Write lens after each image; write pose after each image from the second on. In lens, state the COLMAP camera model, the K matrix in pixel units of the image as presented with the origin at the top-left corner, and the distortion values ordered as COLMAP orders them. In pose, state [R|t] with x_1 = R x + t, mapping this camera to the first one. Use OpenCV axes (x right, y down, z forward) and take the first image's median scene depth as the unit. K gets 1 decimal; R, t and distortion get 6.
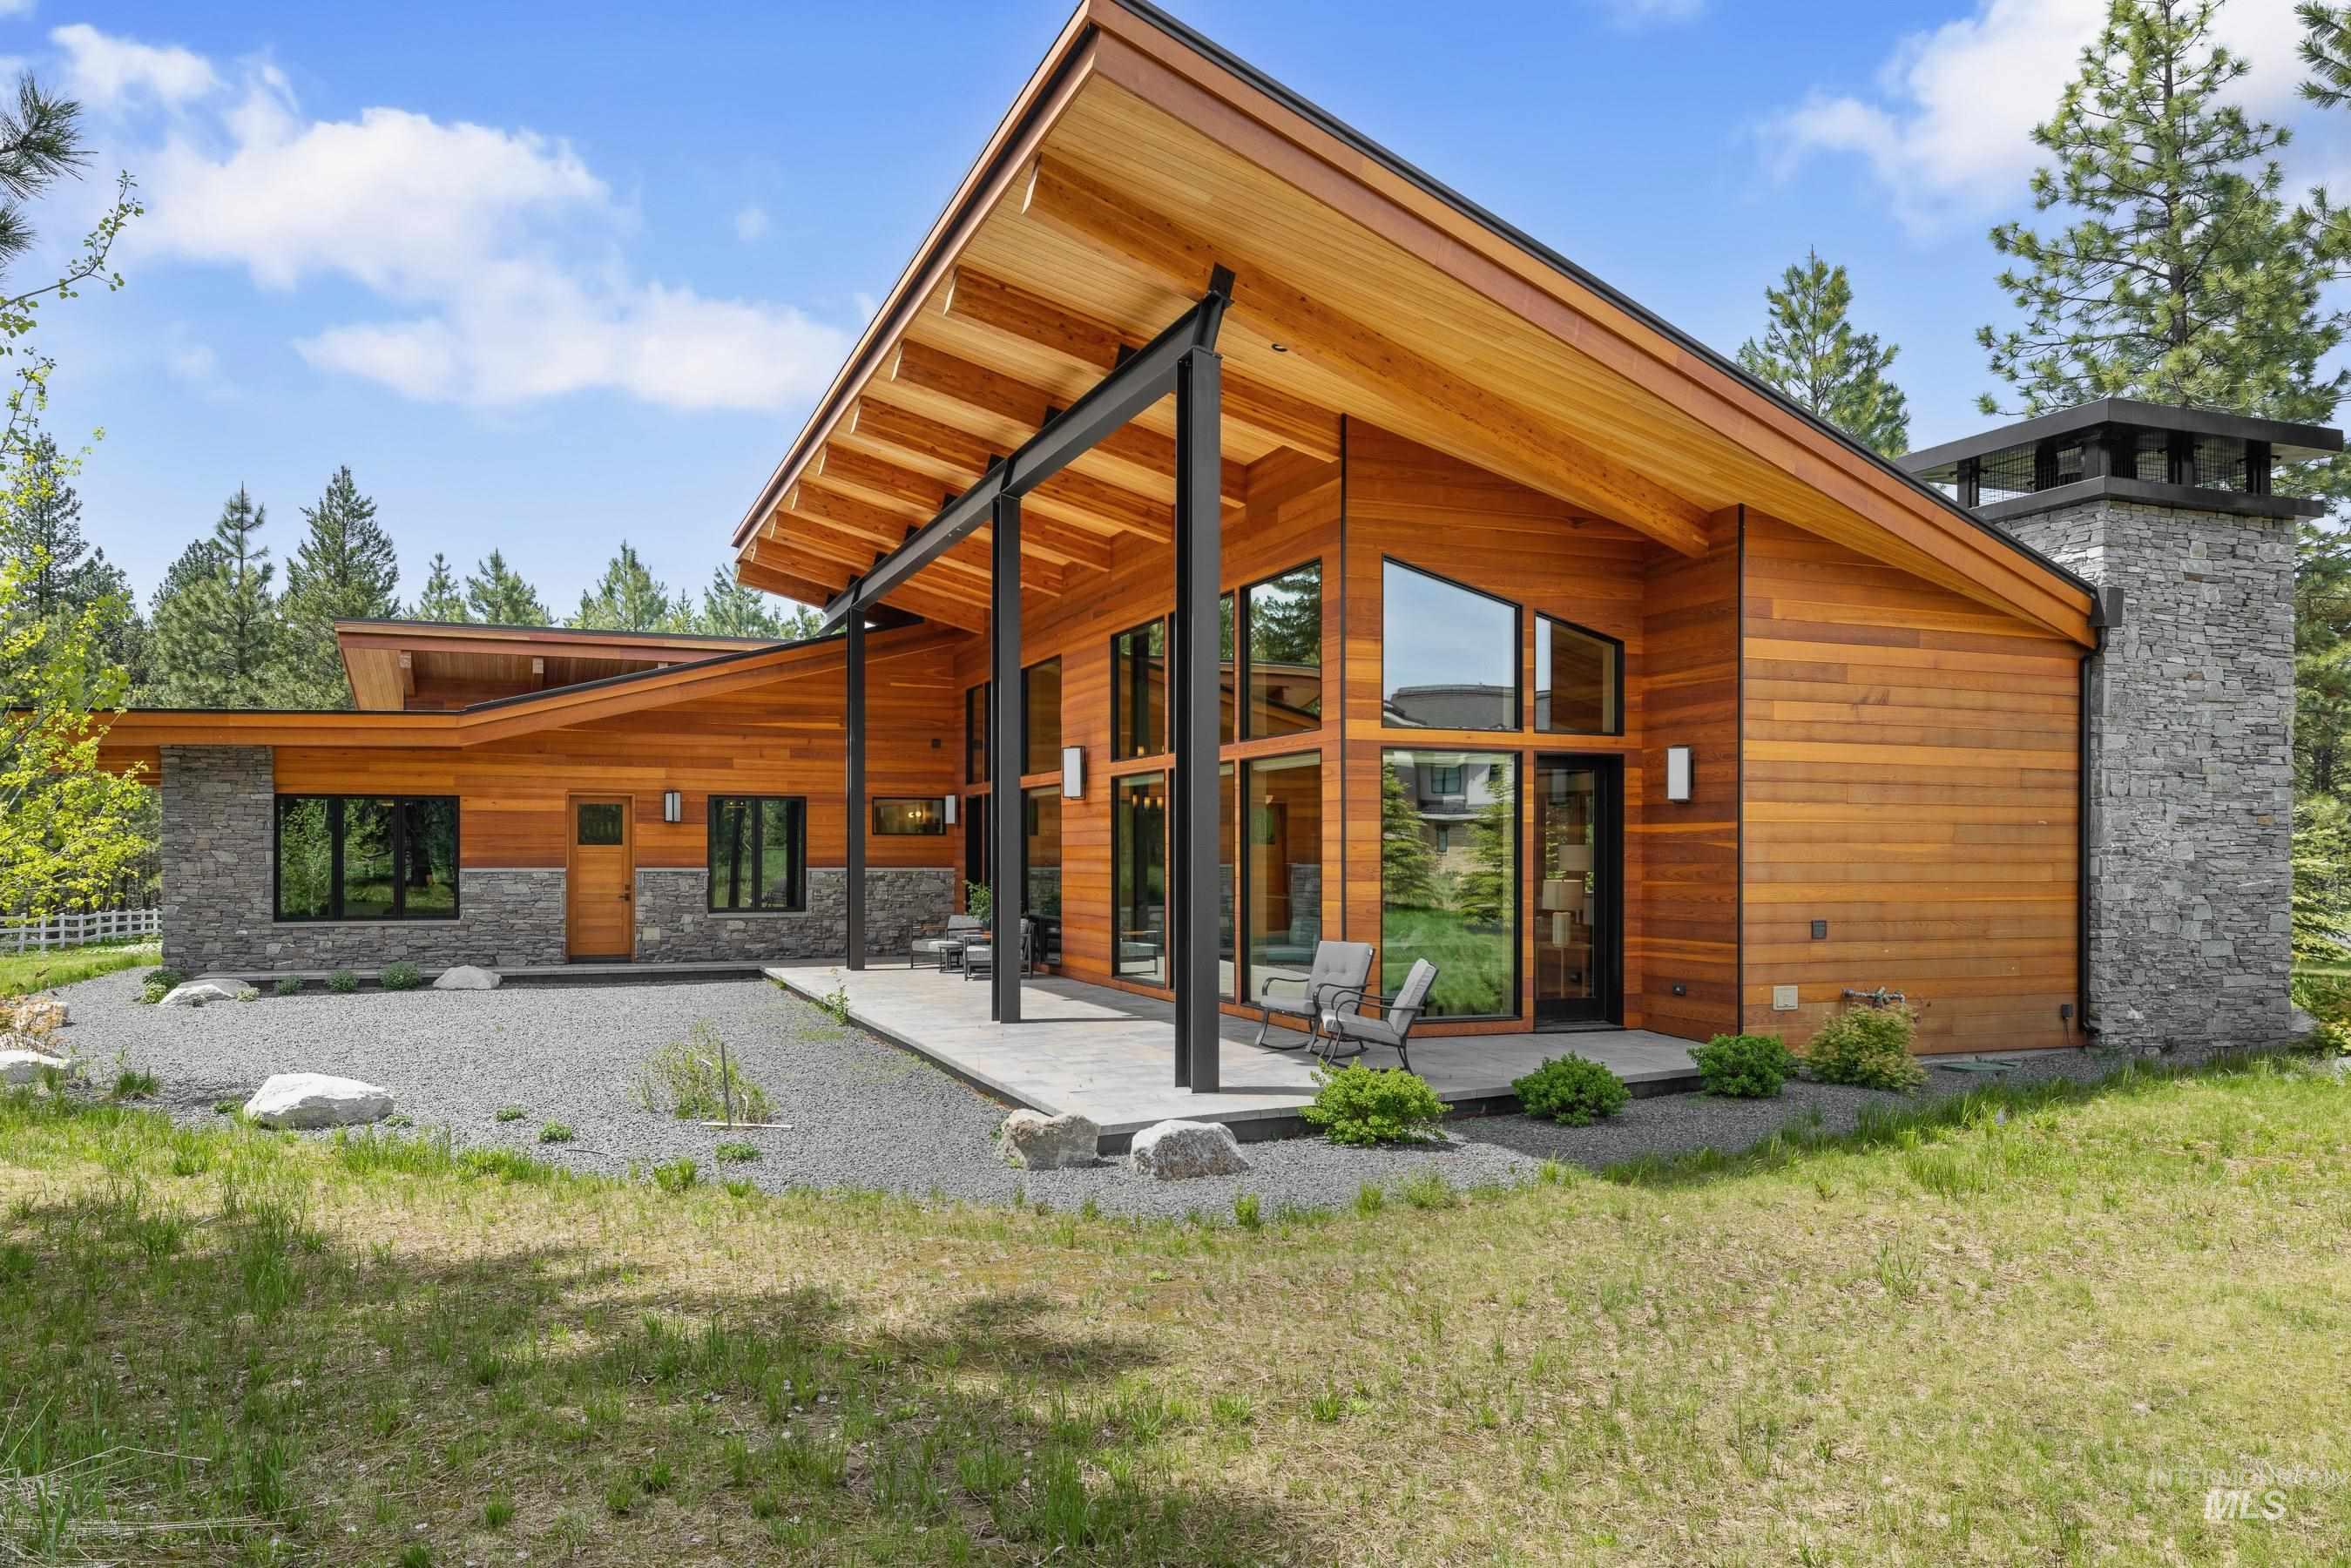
lens RADIAL K [[1546.8, 0, 1112.7], [0, 1546.8, 836.7], [0, 0, 1]] dist [0.002196, 0.001277]
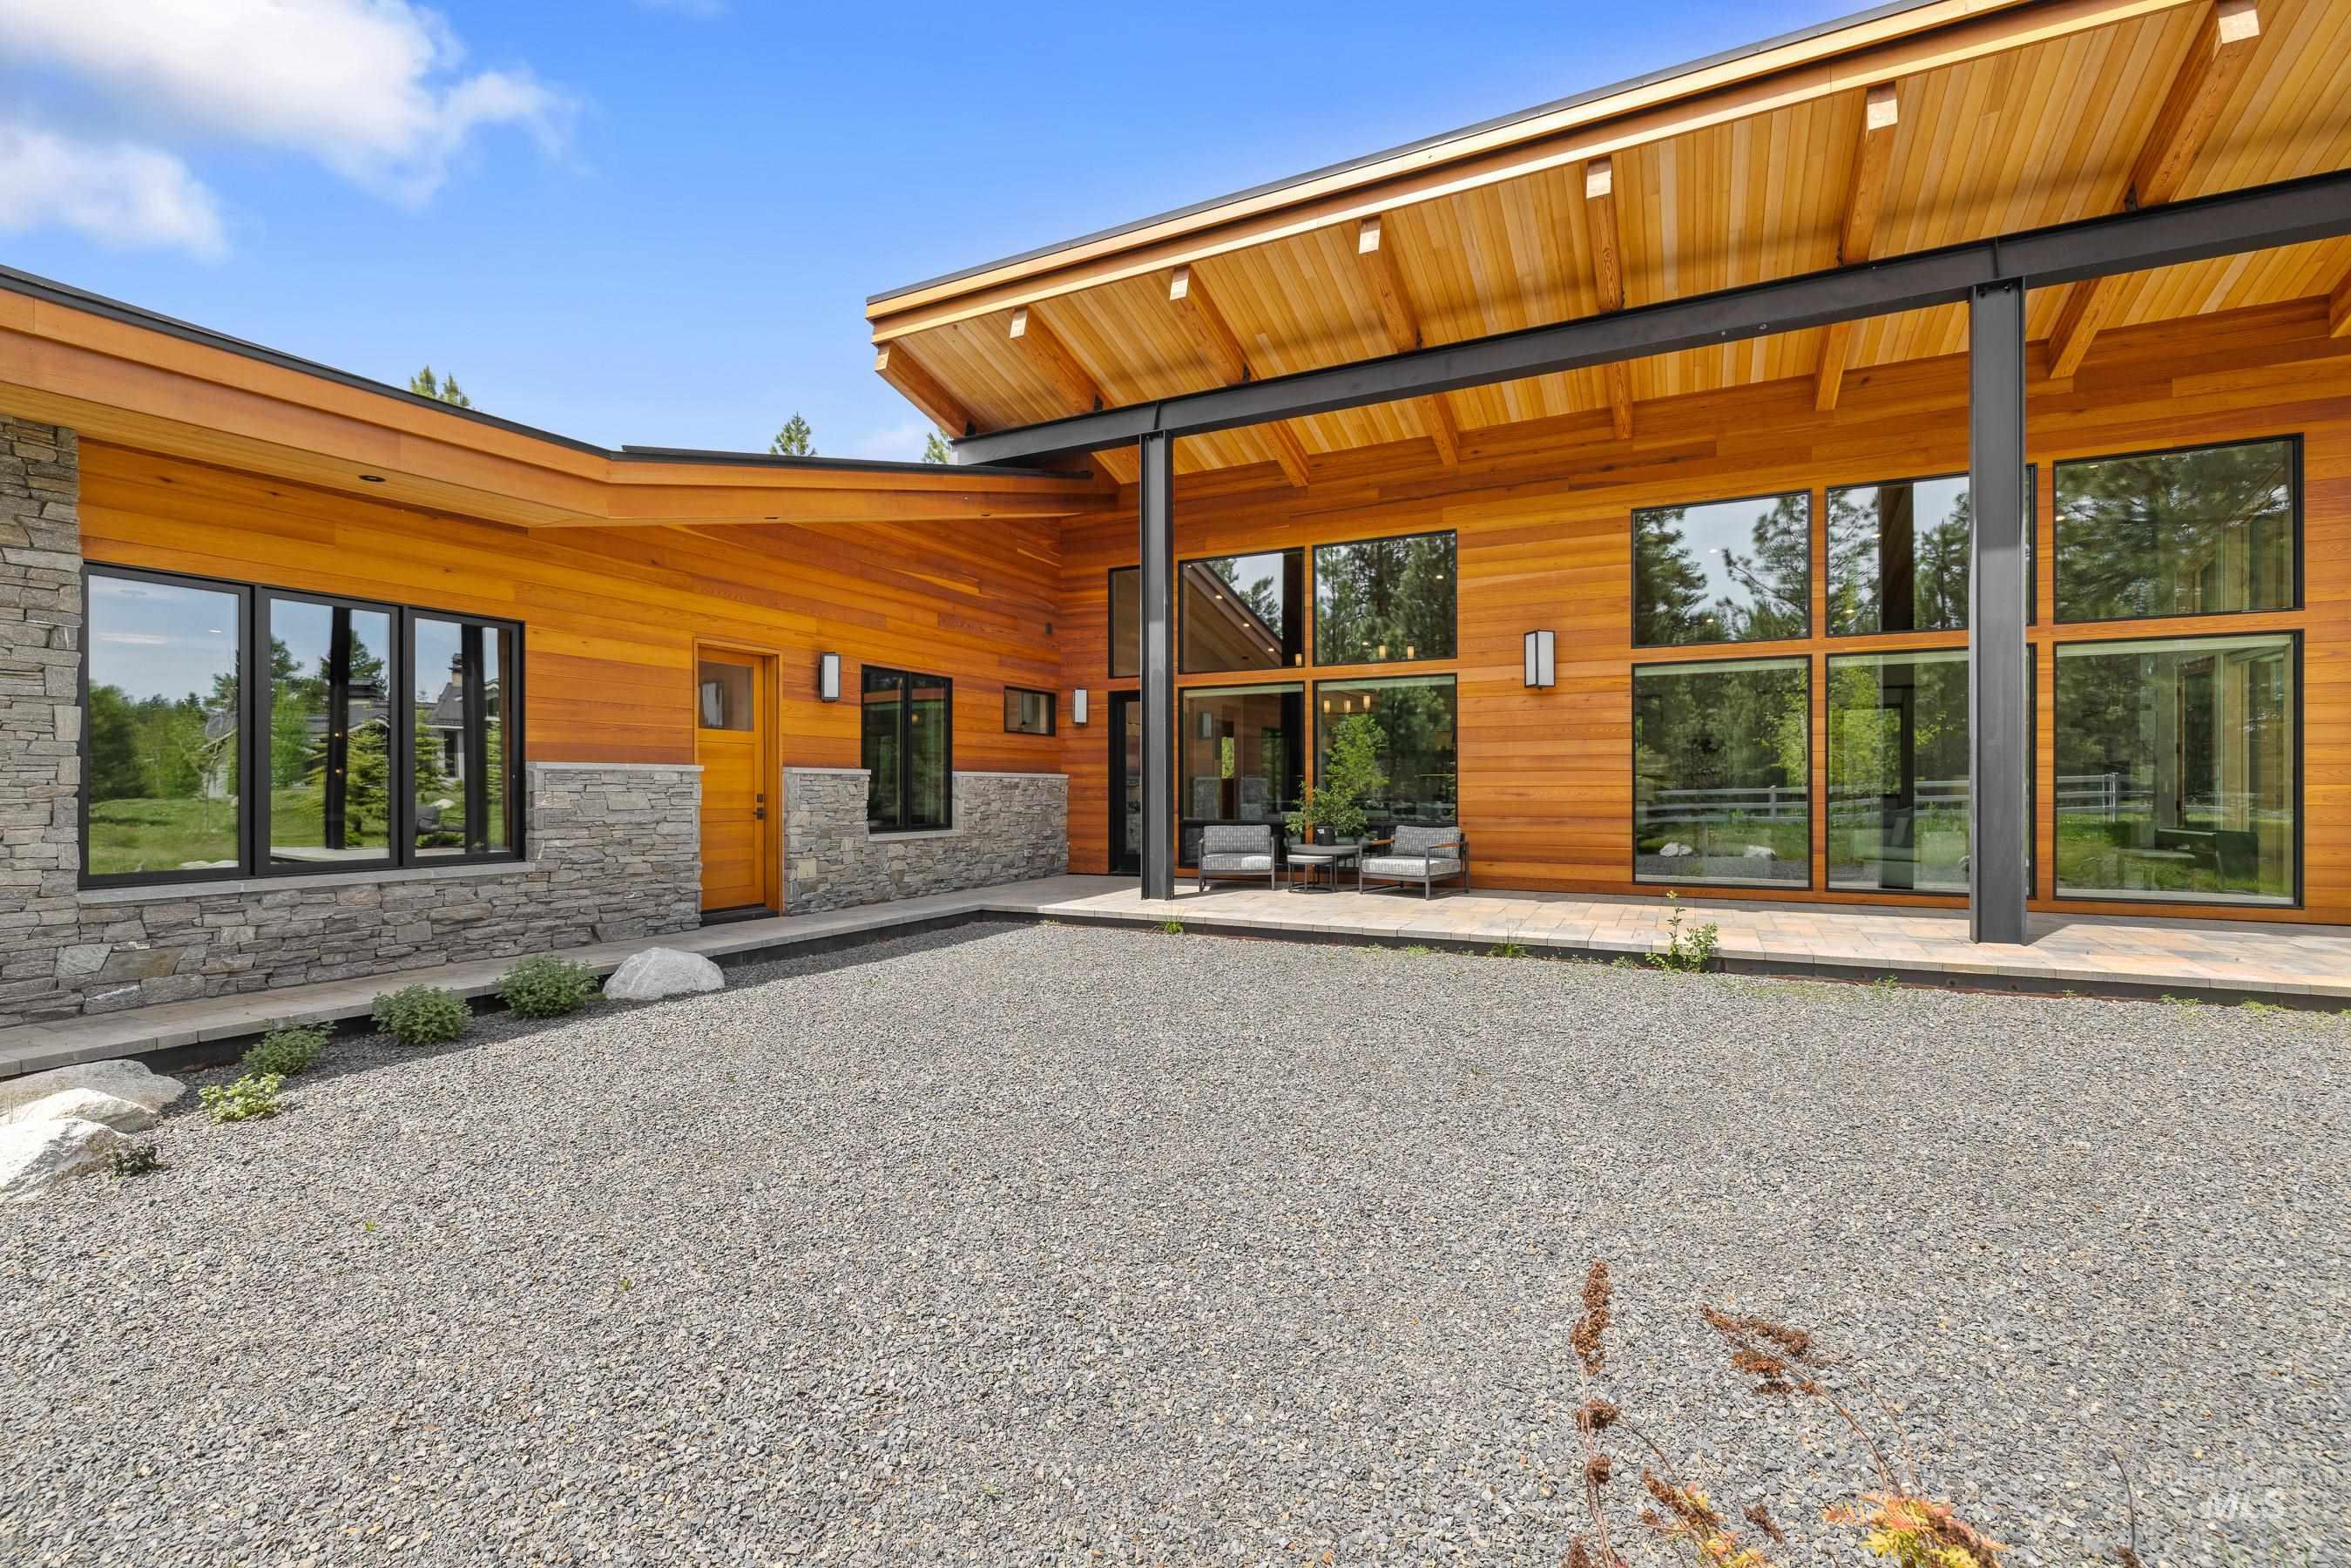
lens RADIAL K [[1005.2, 0, 1186.4], [0, 1005.2, 774.2], [0, 0, 1]] dist [-0.002256, -0.000197]
pose [[0.726945, 0.009113, 0.686635, -0.486214], [-0.009444, 0.999950, -0.003273, 0.023320], [-0.686630, -0.004105, 0.726995, 0.597458]]
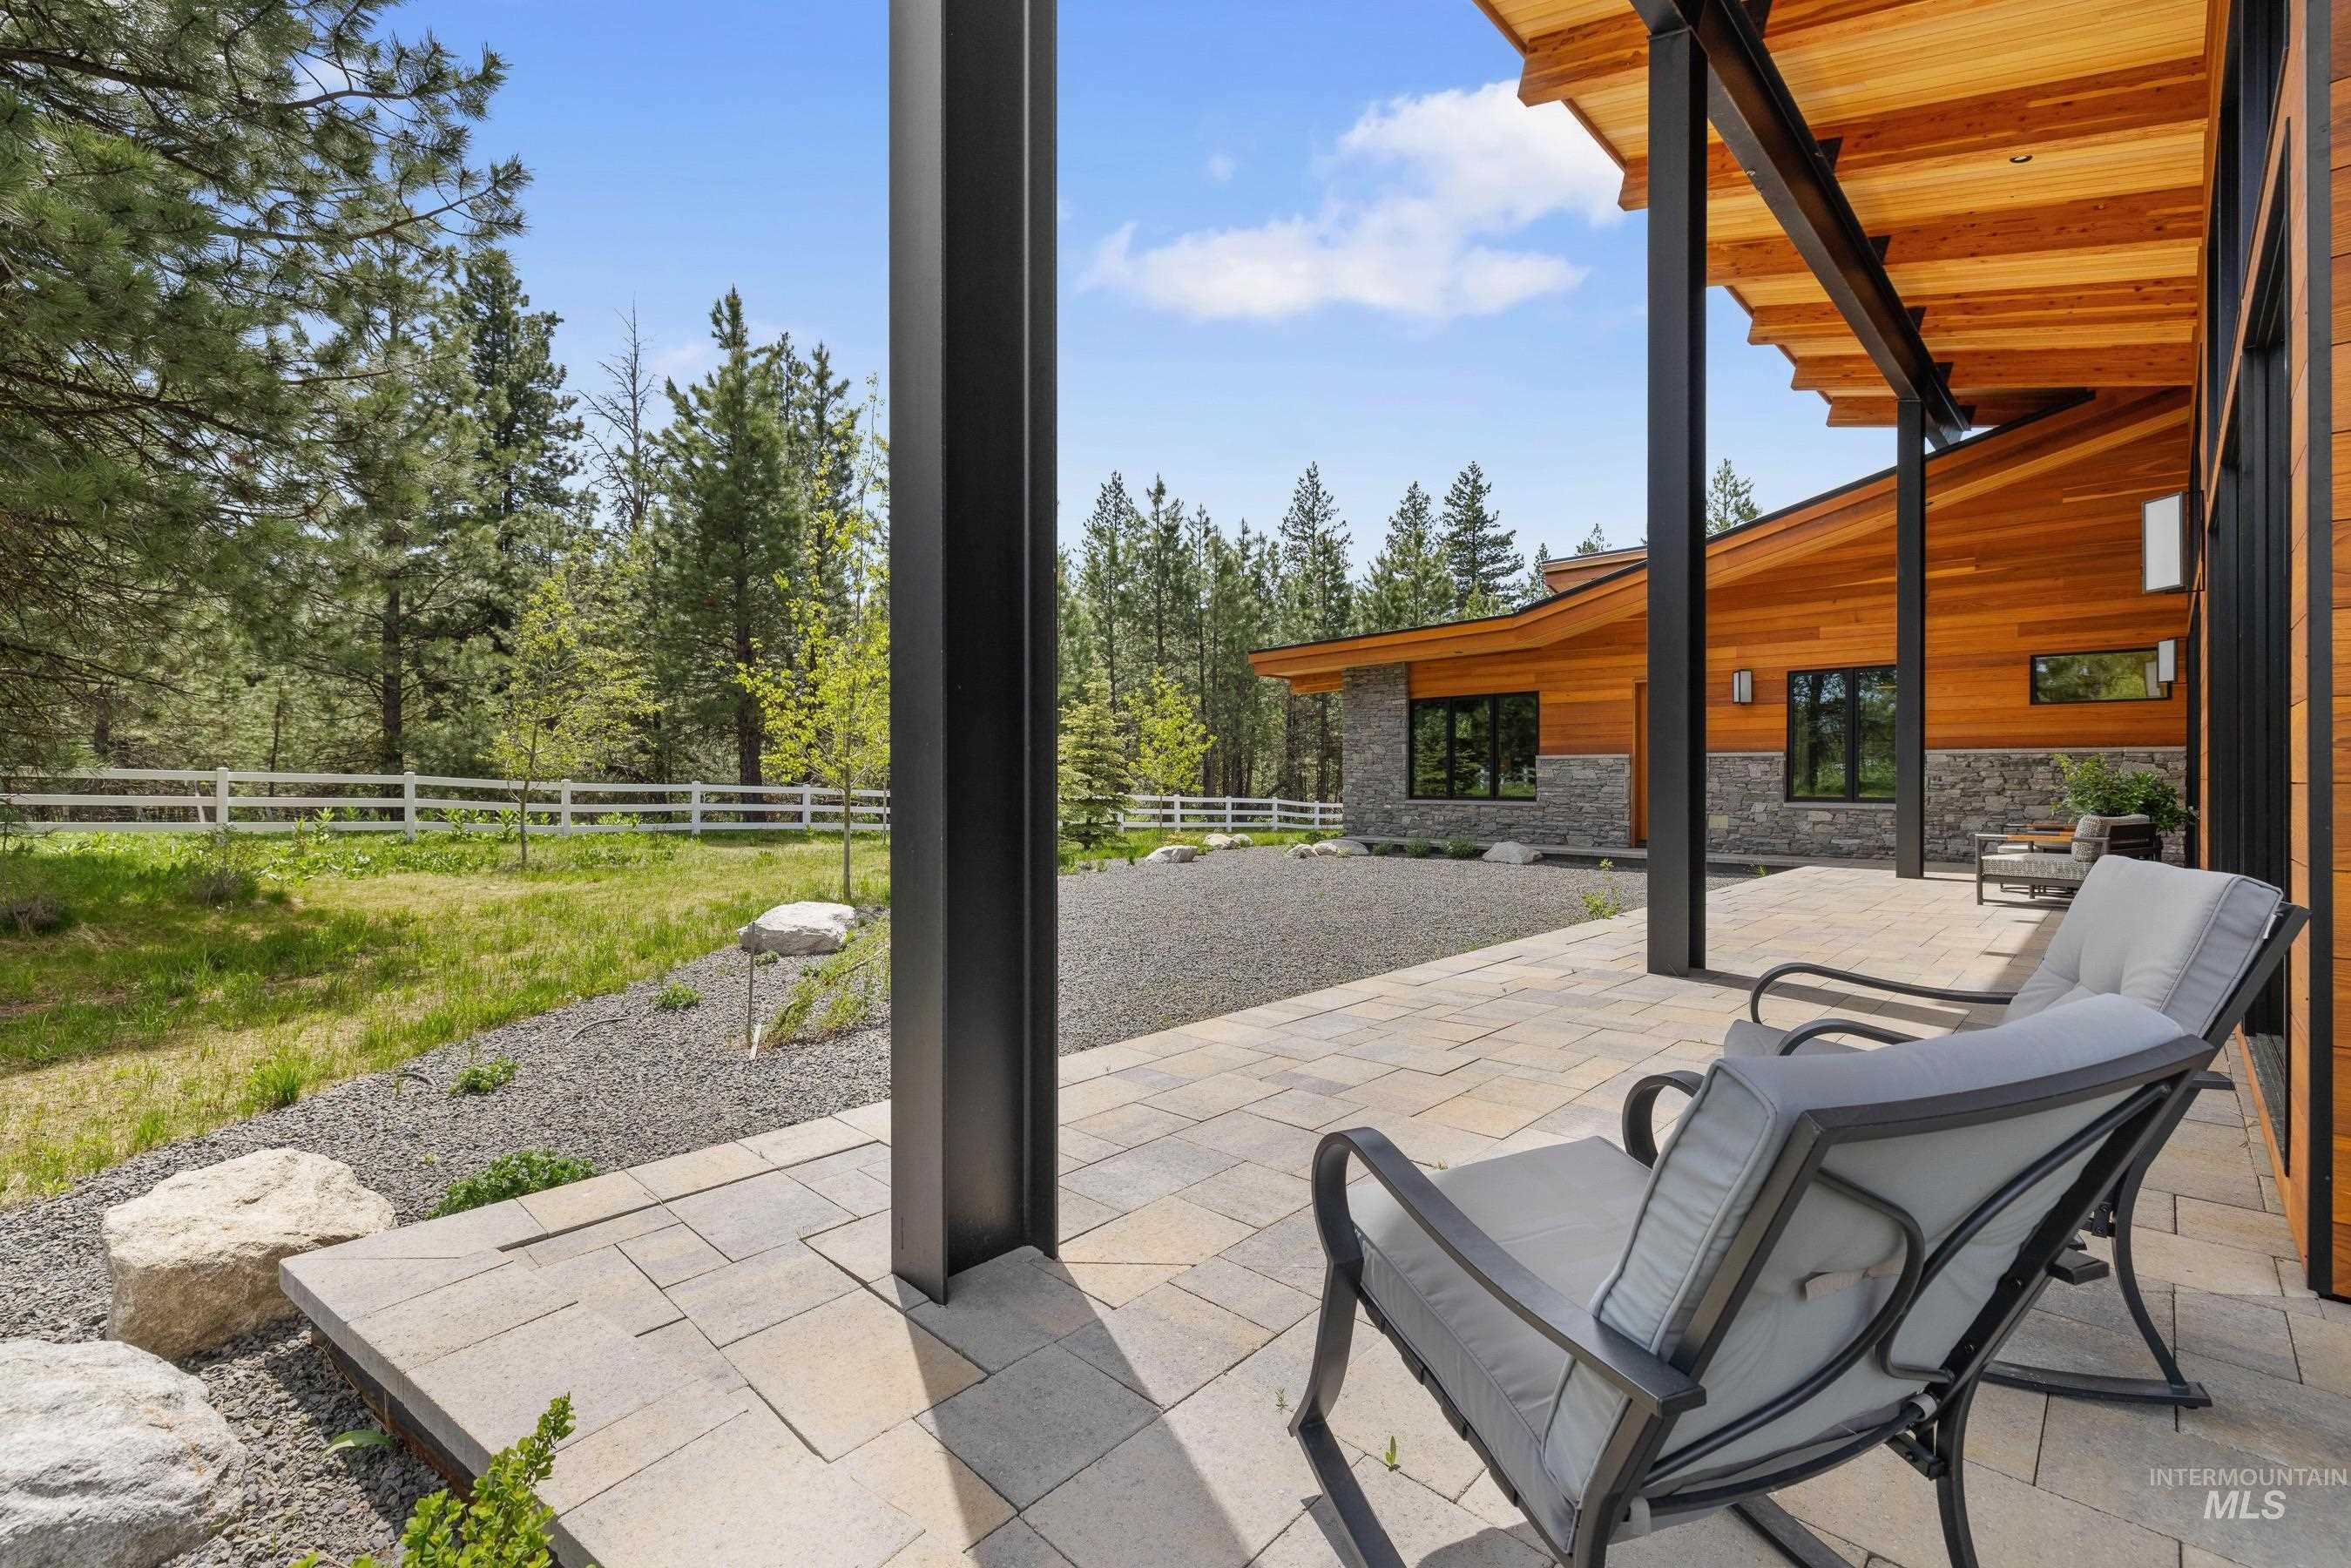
lens RADIAL K [[1005.2, 0, 1164.9], [0, 1005.2, 779.1], [0, 0, 1]] dist [-0.002256, -0.000197]
pose [[0.425179, 0.000799, -0.905109, 0.119799], [0.012757, 0.999895, 0.006876, 0.028581], [0.905019, -0.014470, 0.425124, 0.440525]]
